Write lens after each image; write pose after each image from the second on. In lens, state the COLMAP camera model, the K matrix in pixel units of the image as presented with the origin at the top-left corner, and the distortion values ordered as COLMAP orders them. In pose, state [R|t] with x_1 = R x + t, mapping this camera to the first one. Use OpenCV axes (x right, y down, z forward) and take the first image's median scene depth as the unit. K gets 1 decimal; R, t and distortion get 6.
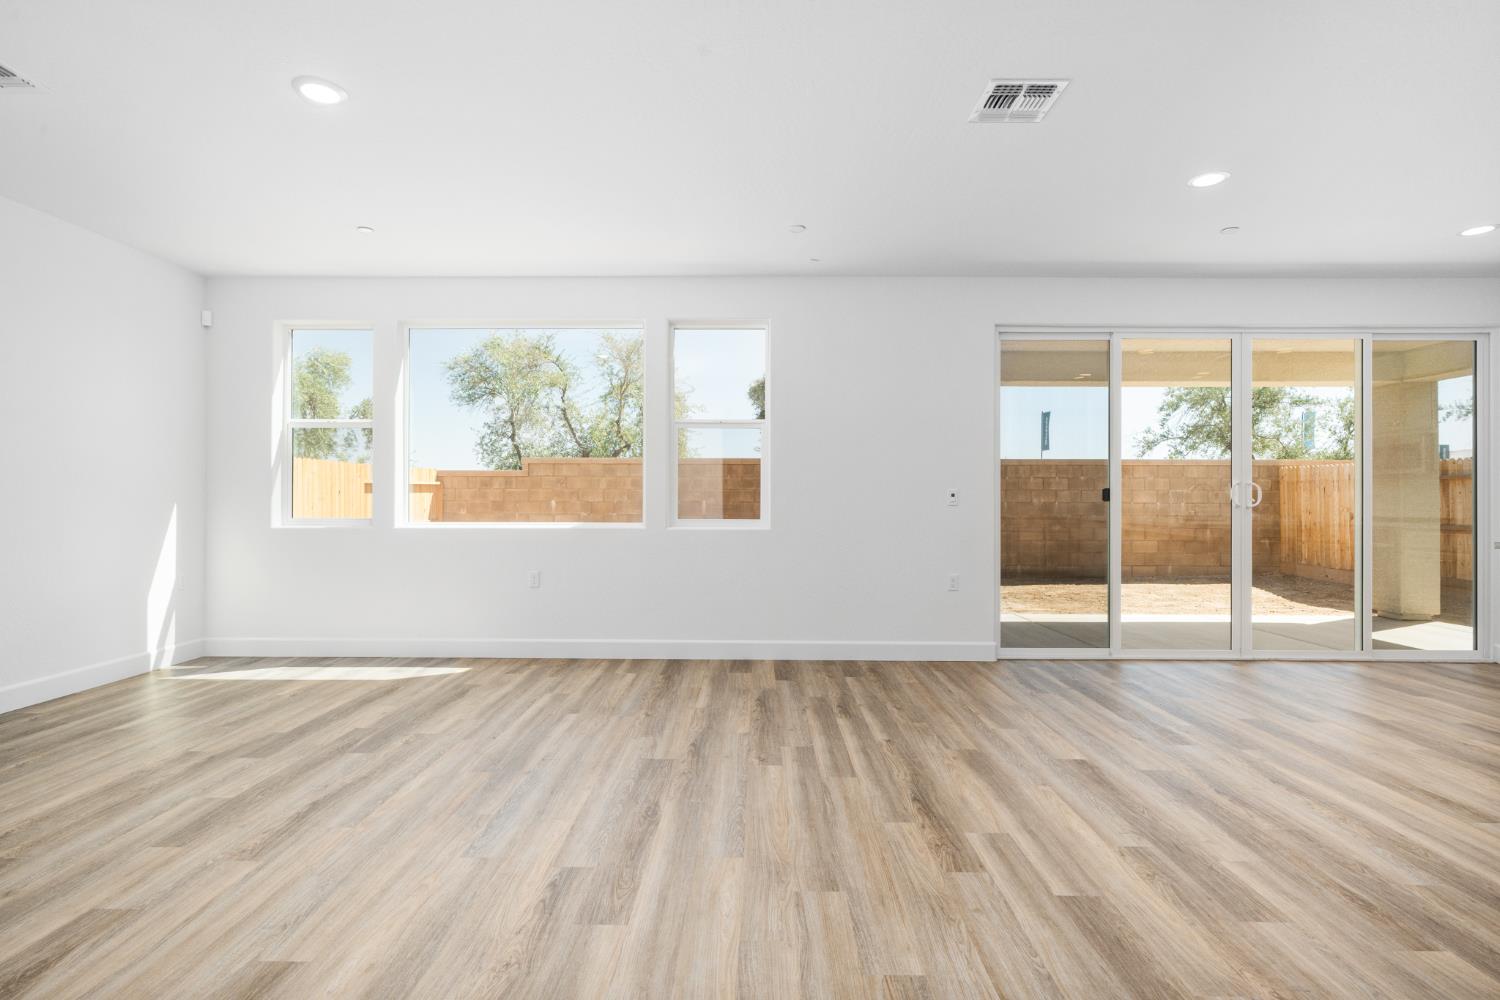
lens RADIAL K [[734.4, 0, 747.7], [0, 734.4, 525.4], [0, 0, 1]] dist [-0.002034, 0.002834]
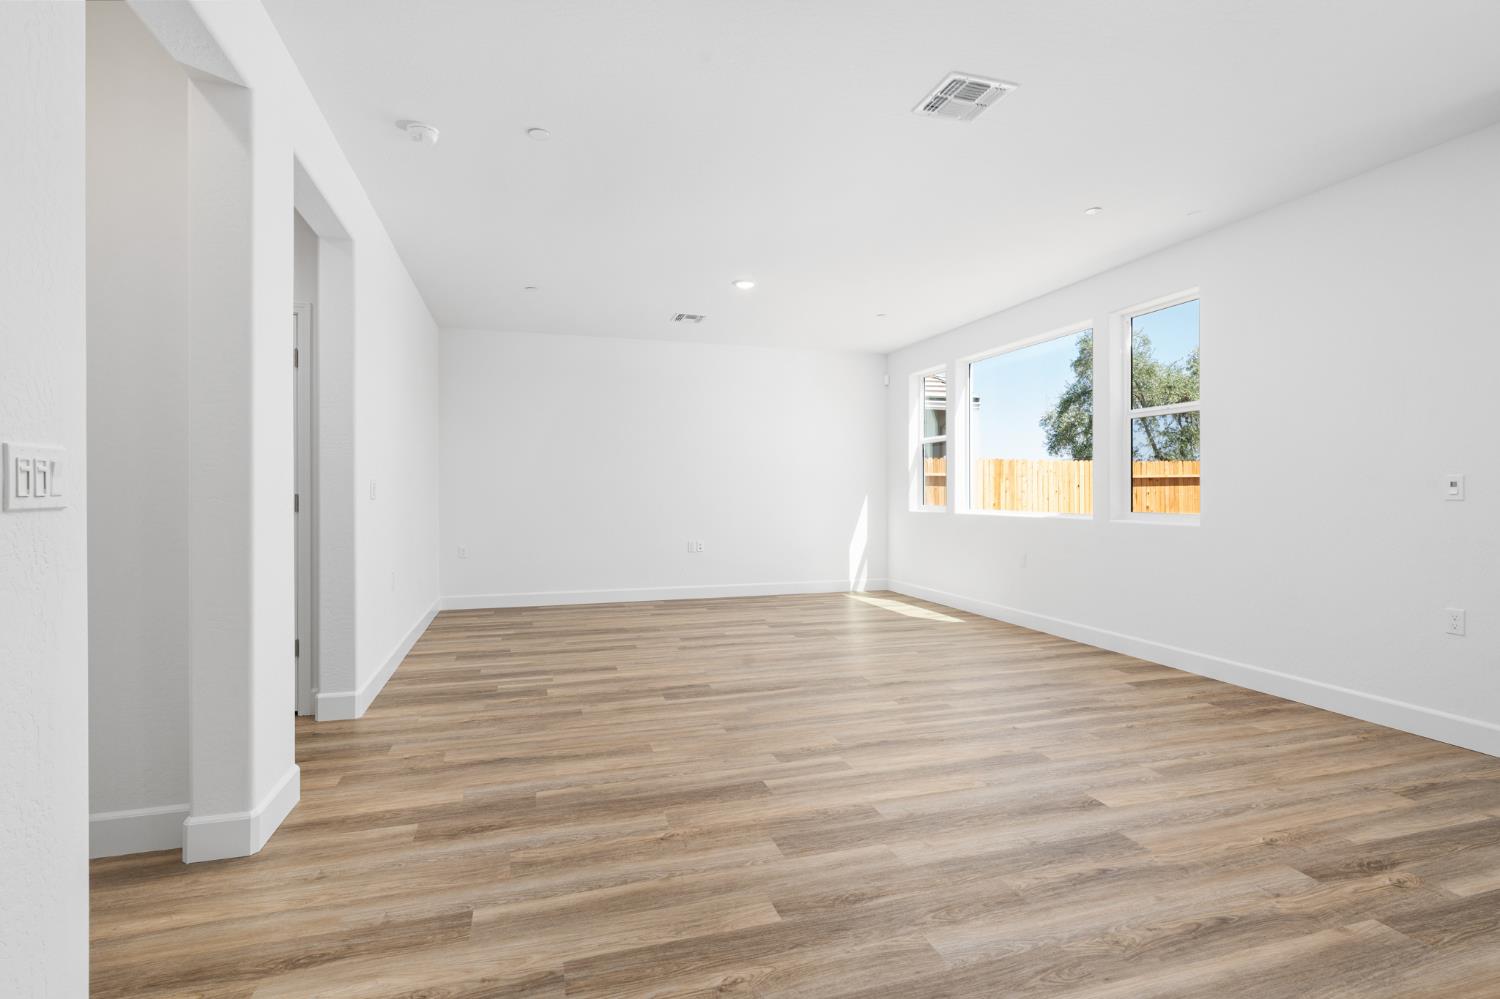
lens RADIAL K [[734.4, 0, 740.7], [0, 734.4, 493.5], [0, 0, 1]] dist [-0.002034, 0.002834]
pose [[0.291825, -0.001496, -0.956471, 1.179058], [-0.031998, 0.999424, -0.011326, -0.005349], [0.955936, 0.033911, 0.291609, 0.380173]]
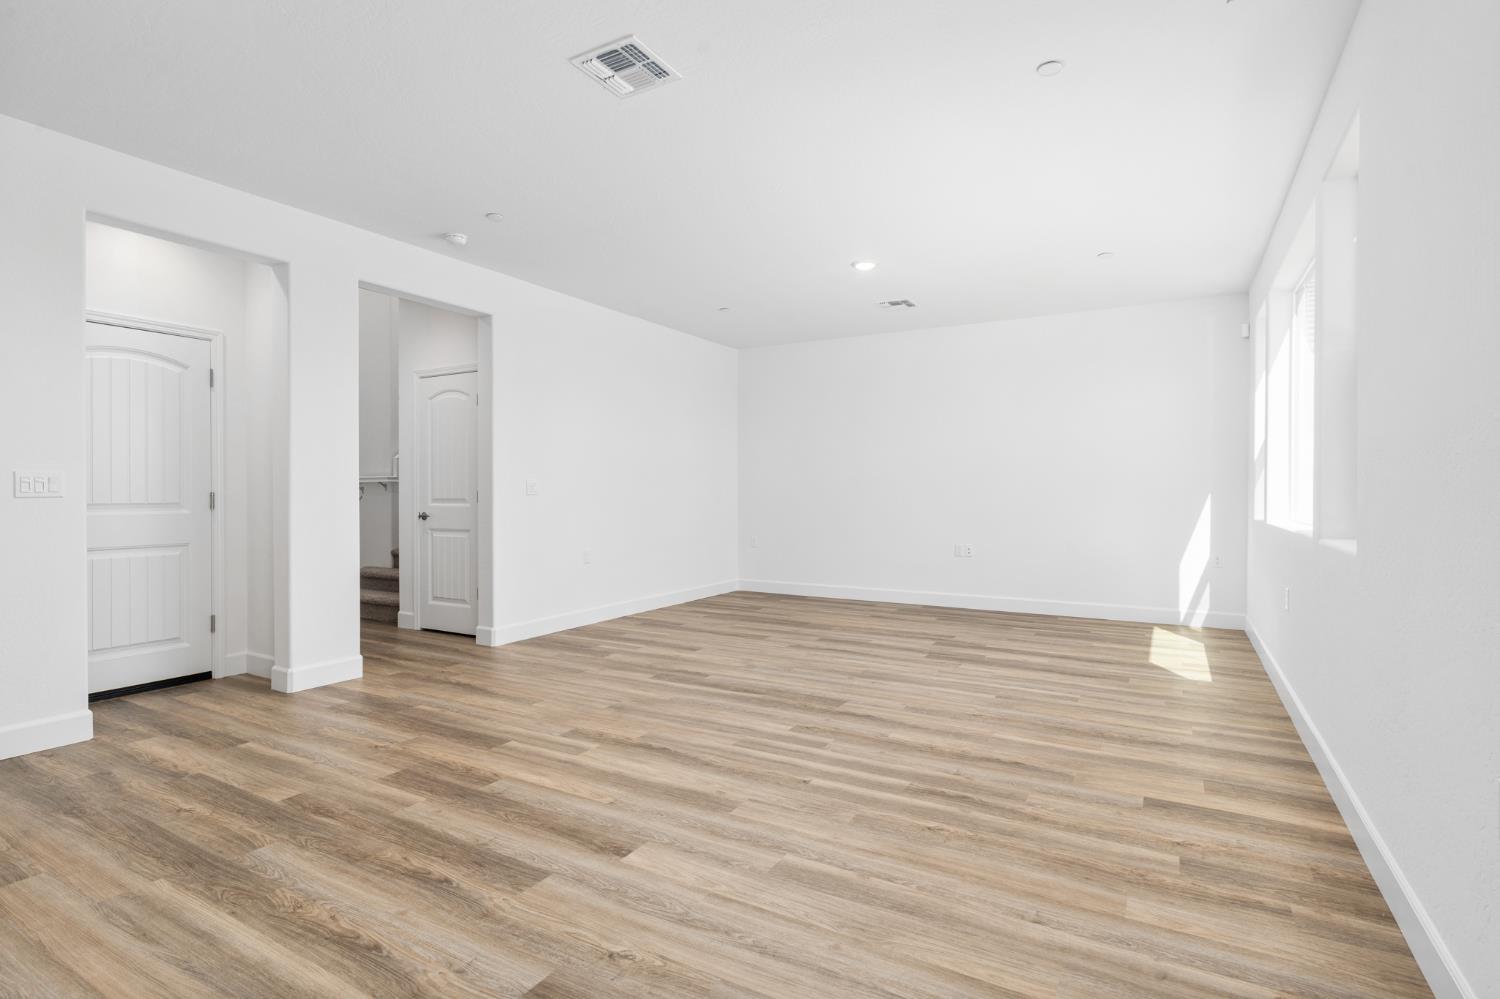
lens RADIAL K [[734.4, 0, 721.7], [0, 734.4, 504.7], [0, 0, 1]] dist [-0.002034, 0.002834]
pose [[-0.512530, 0.013394, -0.858565, 1.055094], [-0.031226, 0.998926, 0.034225, -0.043843], [0.858101, 0.044351, -0.511561, 1.494686]]
